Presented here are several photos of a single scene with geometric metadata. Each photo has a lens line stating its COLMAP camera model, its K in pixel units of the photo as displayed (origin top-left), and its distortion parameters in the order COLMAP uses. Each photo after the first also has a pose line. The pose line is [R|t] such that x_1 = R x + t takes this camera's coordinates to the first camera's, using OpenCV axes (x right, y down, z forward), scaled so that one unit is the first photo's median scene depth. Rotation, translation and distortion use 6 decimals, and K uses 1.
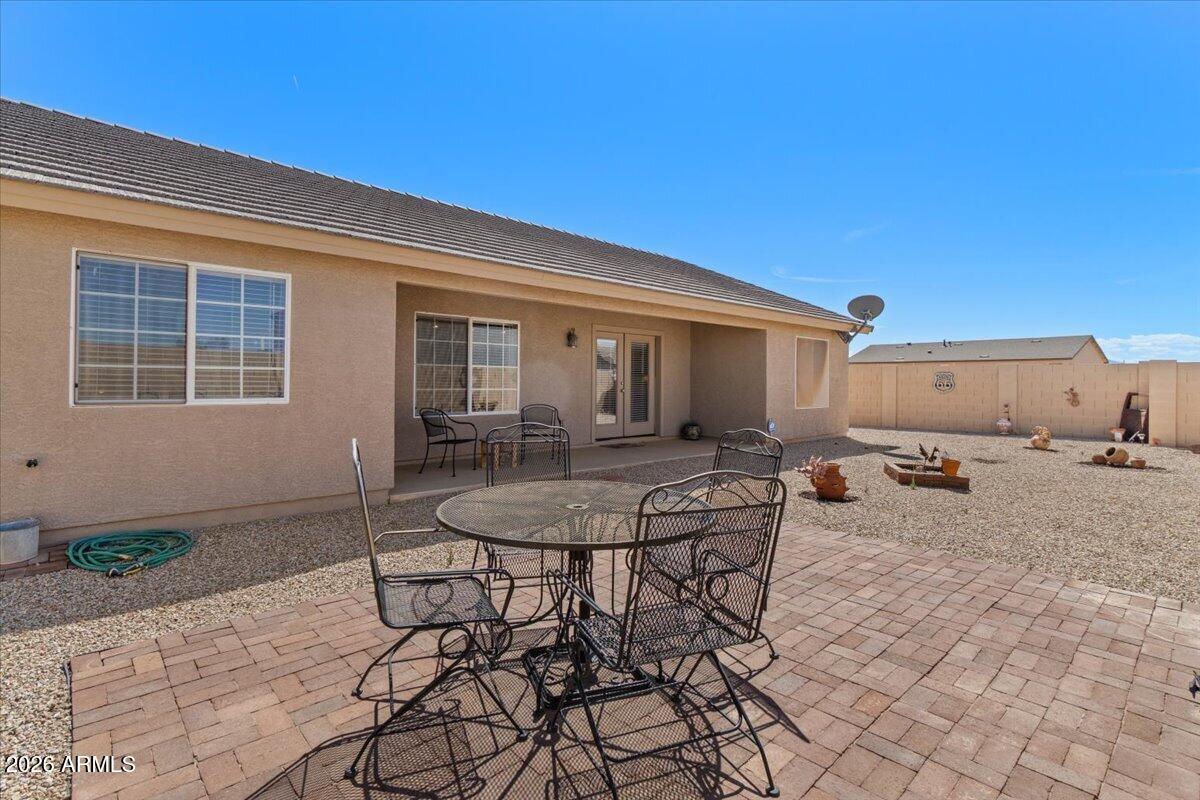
lens RADIAL K [[589.9, 0, 593.0], [0, 589.9, 381.7], [0, 0, 1]] dist [0.000355, -0.001065]
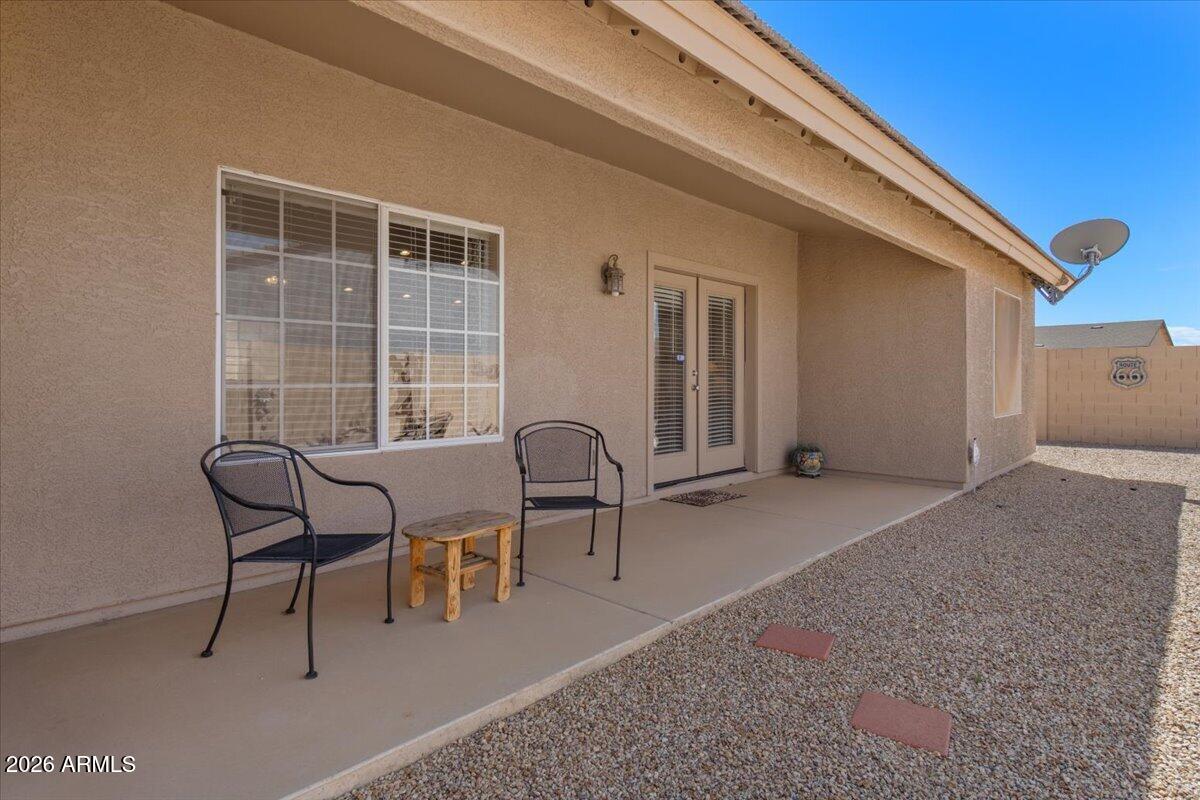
lens RADIAL K [[648.2, 0, 594.0], [0, 648.2, 379.7], [0, 0, 1]] dist [0.001341, 0.000220]
pose [[0.997922, -0.006613, 0.064092, -0.071539], [0.006677, 0.999977, -0.000776, 0.007706], [-0.064085, 0.001202, 0.997944, 0.418479]]
